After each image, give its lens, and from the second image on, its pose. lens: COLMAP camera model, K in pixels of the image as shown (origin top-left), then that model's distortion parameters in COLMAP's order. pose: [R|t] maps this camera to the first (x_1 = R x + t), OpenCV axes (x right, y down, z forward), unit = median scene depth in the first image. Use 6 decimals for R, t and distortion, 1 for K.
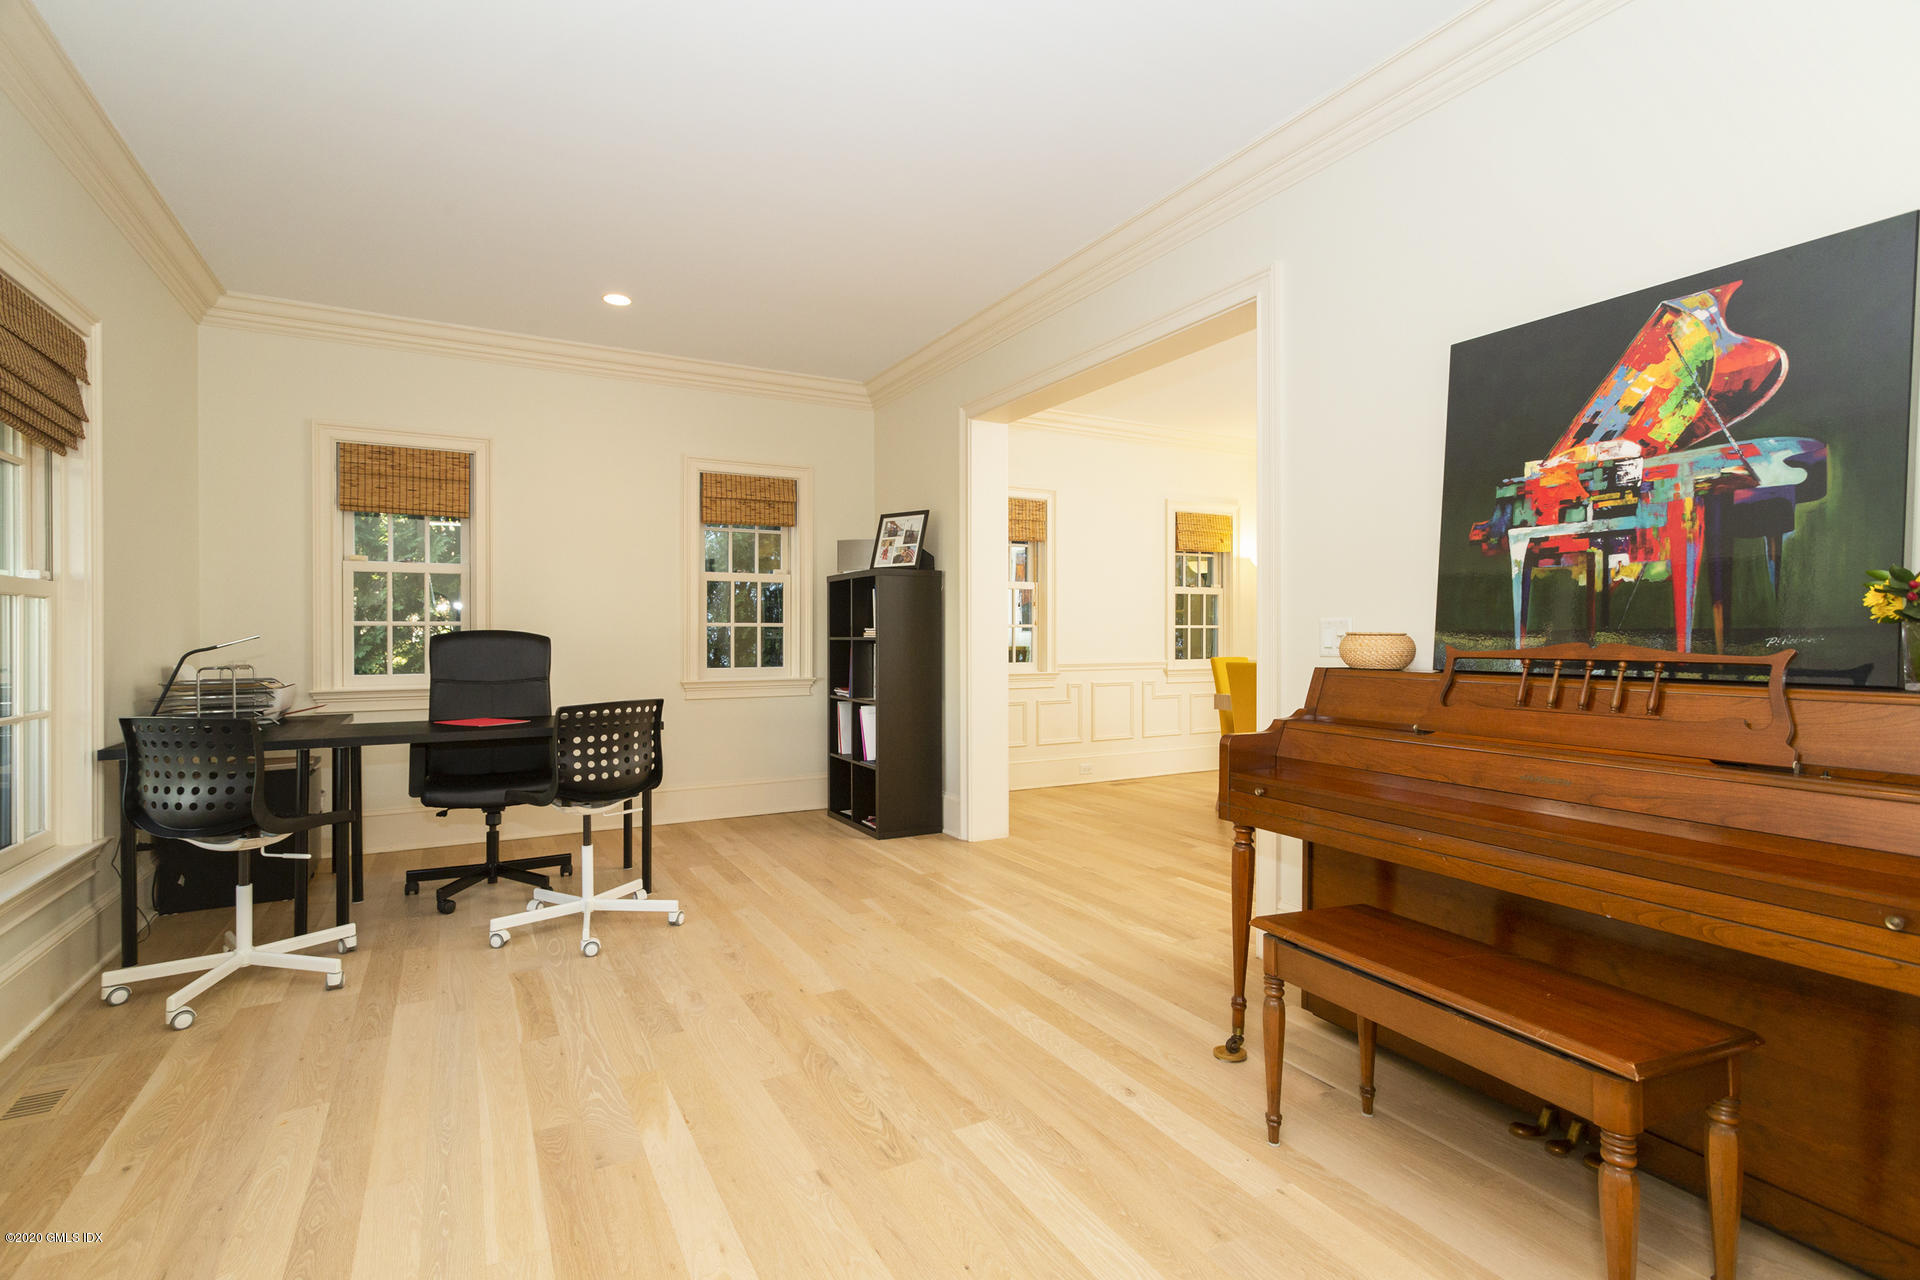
lens RADIAL K [[917.9, 0, 954.5], [0, 917.9, 627.0], [0, 0, 1]] dist [0.008666, 0.000887]
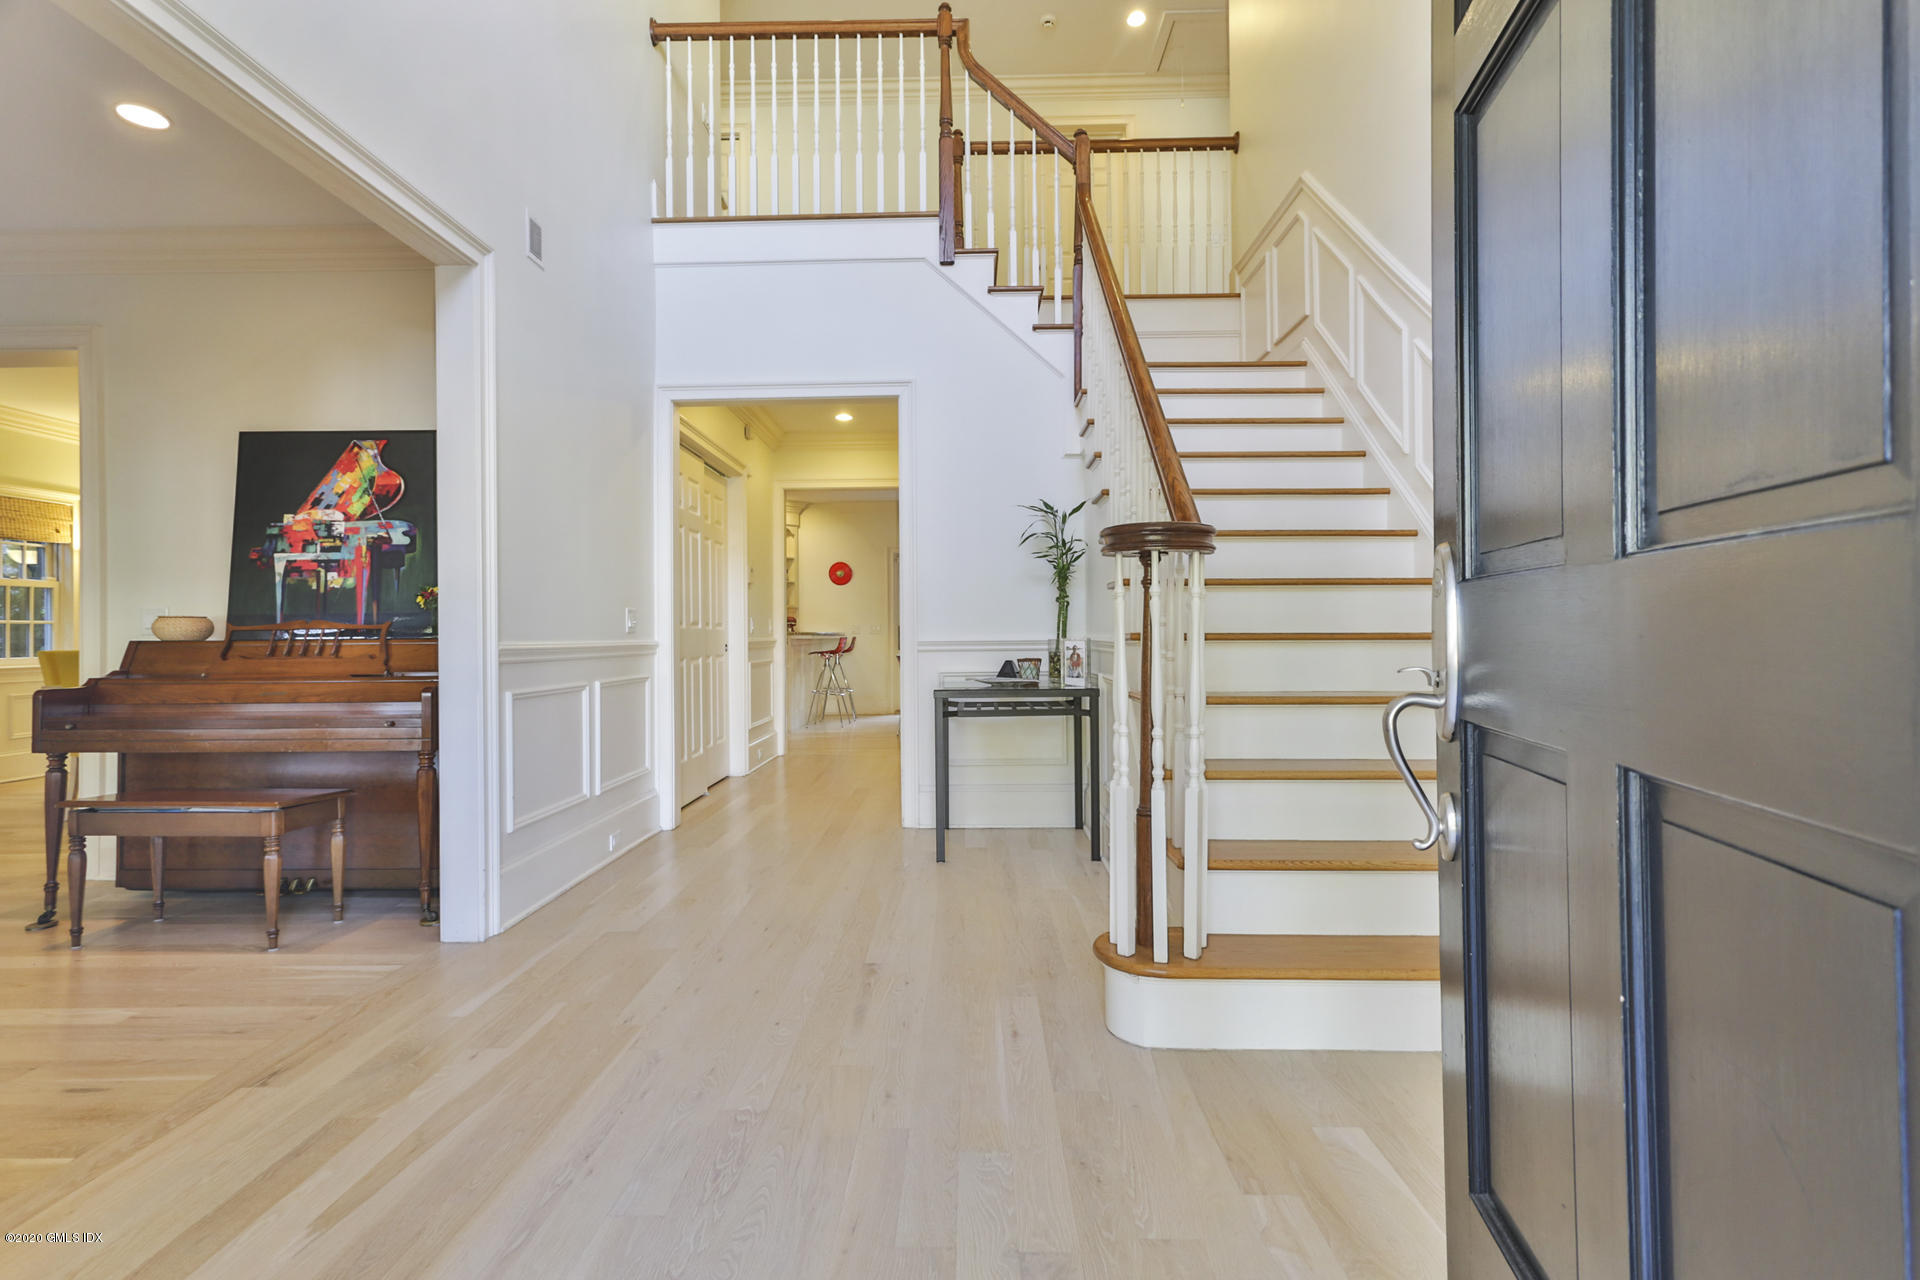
lens RADIAL K [[917.9, 0, 954.5], [0, 917.9, 627.0], [0, 0, 1]] dist [0.008666, 0.000887]
pose [[0.503860, 0.002654, 0.863781, -0.234393], [0.002520, 0.999987, -0.004543, 0.039967], [-0.863782, 0.004465, 0.503847, -0.978254]]
